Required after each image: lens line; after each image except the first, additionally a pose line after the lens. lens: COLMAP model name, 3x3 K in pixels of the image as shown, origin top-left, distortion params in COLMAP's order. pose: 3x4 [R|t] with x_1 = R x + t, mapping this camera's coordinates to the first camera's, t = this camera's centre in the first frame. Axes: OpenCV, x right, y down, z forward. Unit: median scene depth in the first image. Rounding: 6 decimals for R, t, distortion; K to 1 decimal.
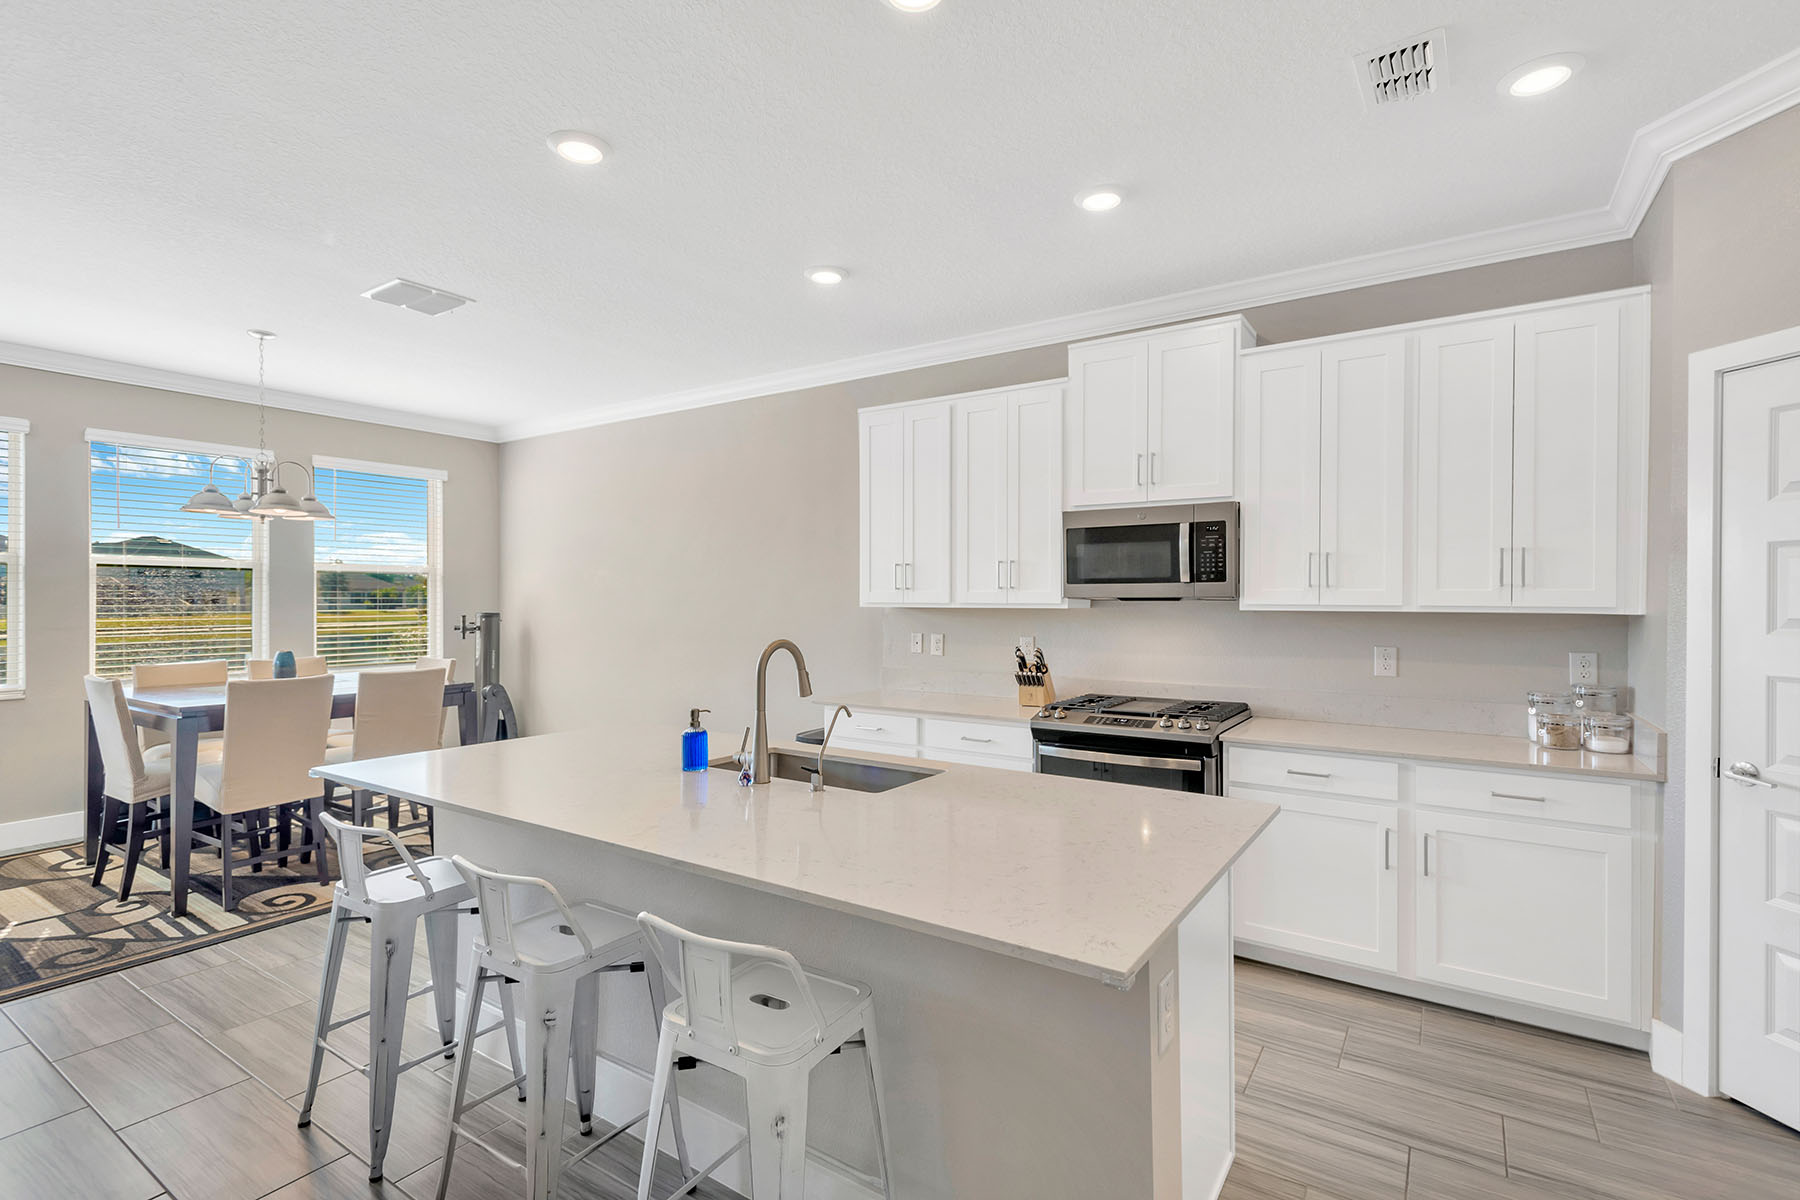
lens RADIAL K [[839.2, 0, 903.1], [0, 839.2, 597.3], [0, 0, 1]] dist [0.022725, -0.006999]
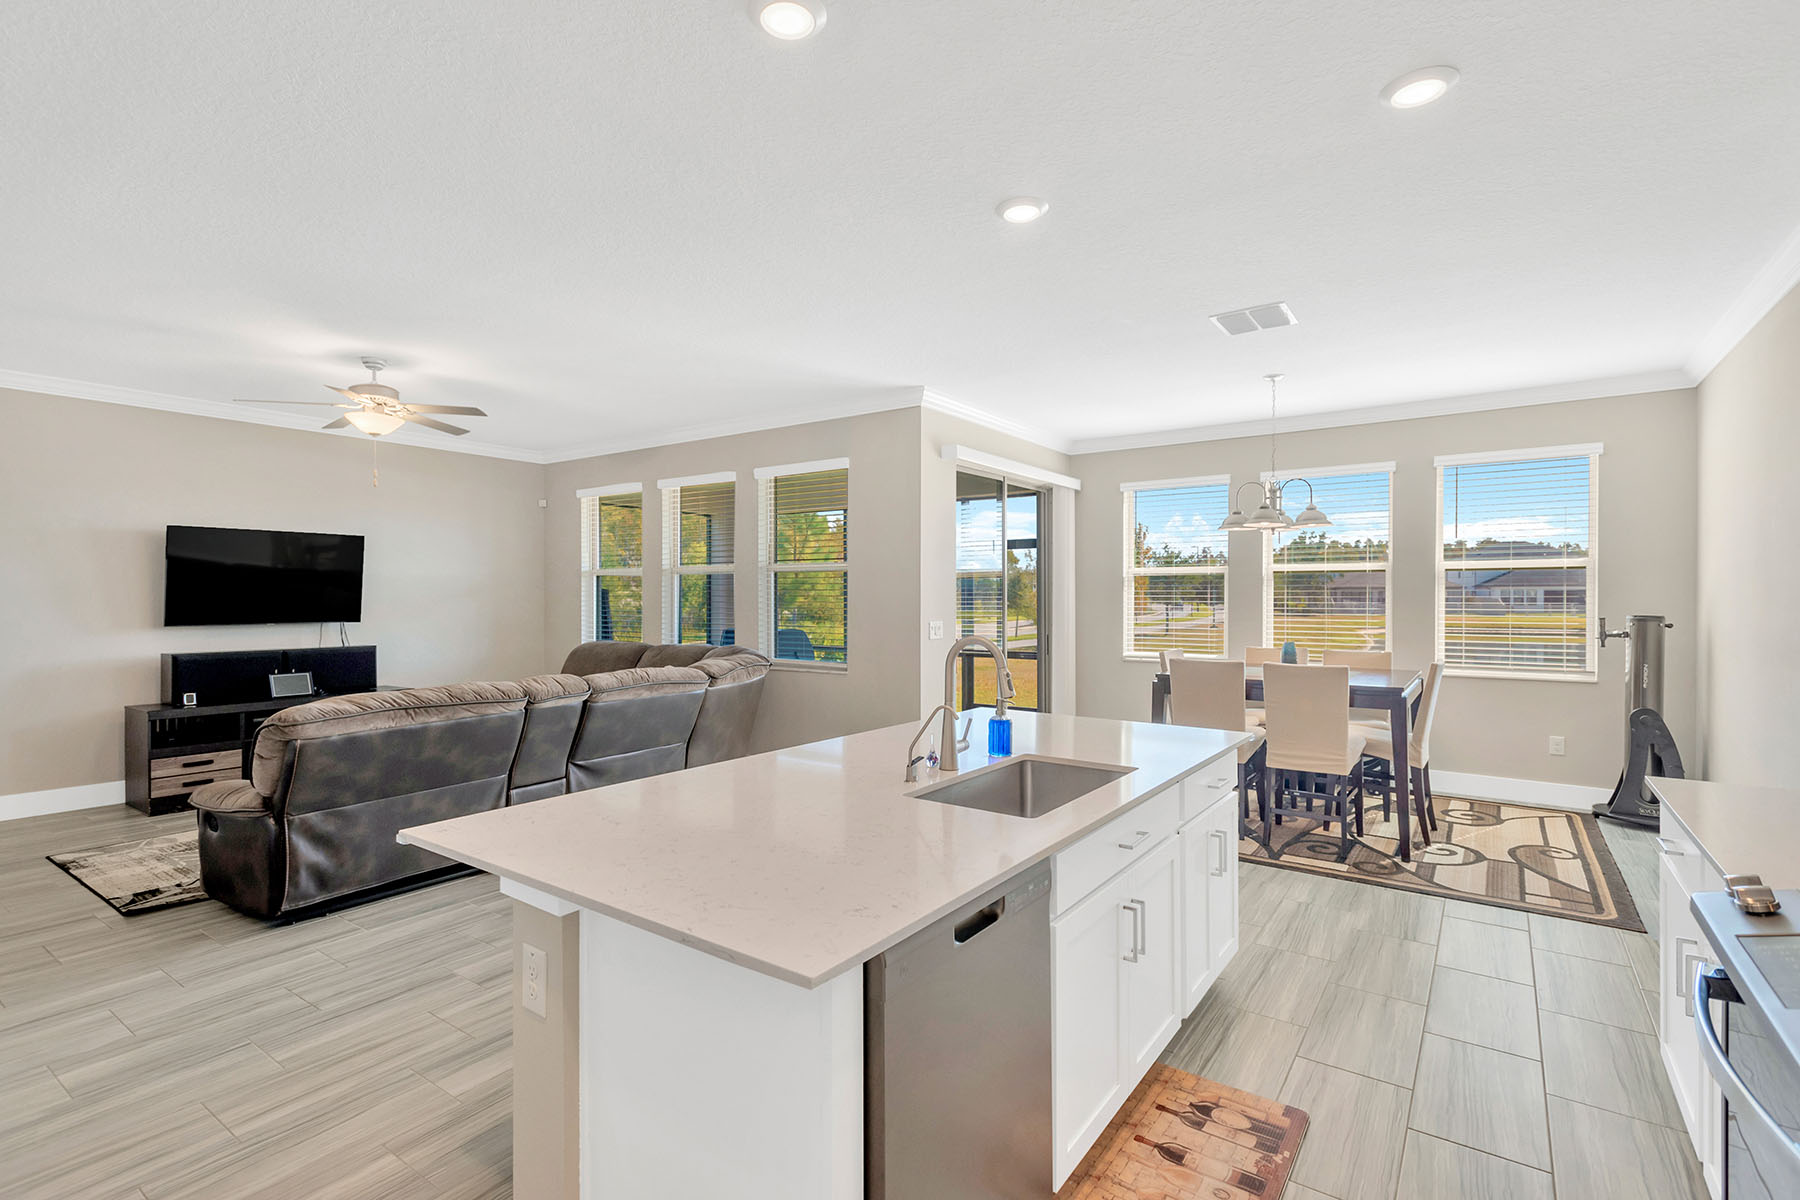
lens RADIAL K [[839.2, 0, 903.1], [0, 839.2, 597.3], [0, 0, 1]] dist [0.022725, -0.006999]
pose [[-0.028112, -0.002567, -0.999601, 0.523419], [0.002307, 0.999994, -0.002633, 0.004085], [0.999602, -0.002380, -0.028105, 0.583465]]
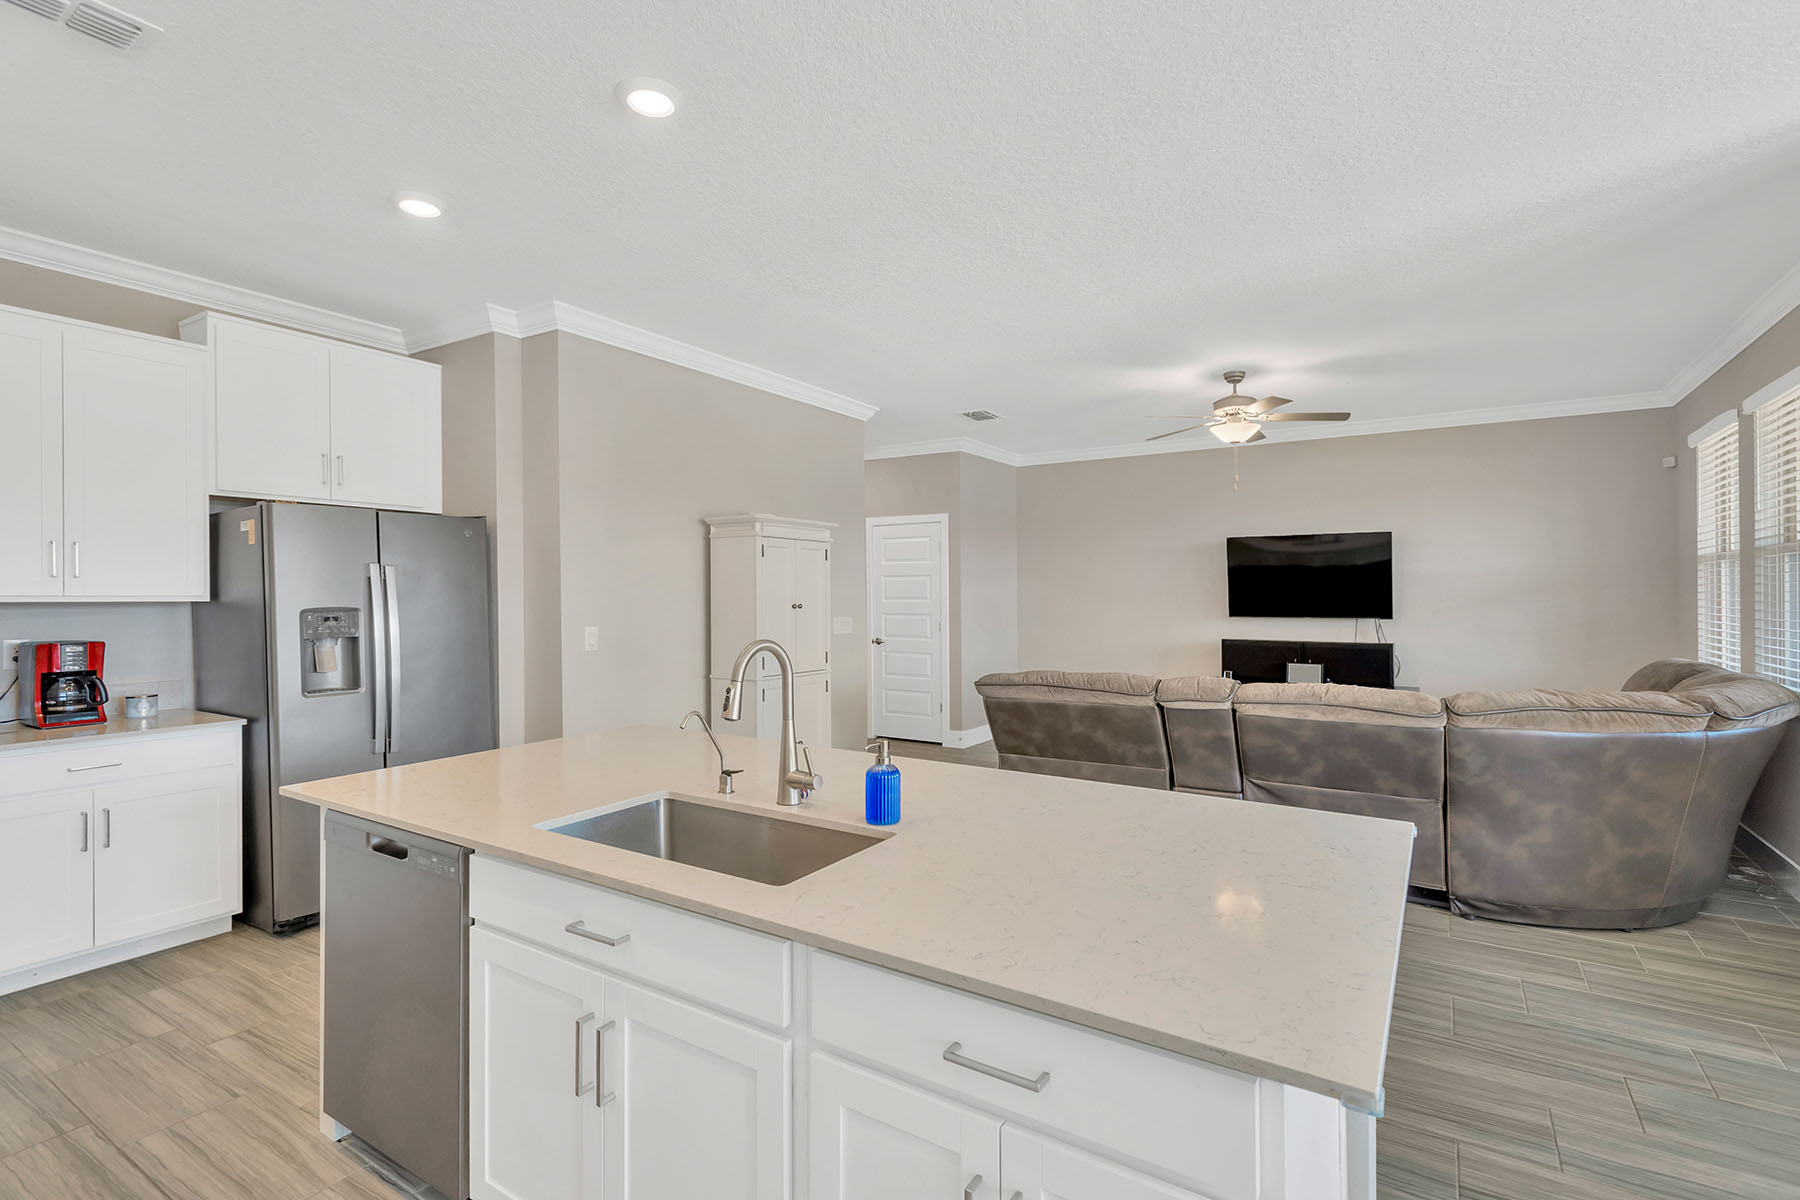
lens RADIAL K [[839.2, 0, 903.1], [0, 839.2, 597.3], [0, 0, 1]] dist [0.022725, -0.006999]
pose [[-0.999781, -0.002447, -0.020805, -0.145330], [-0.002464, 0.999997, 0.000782, 0.004948], [0.020803, 0.000833, -0.999783, 1.095255]]
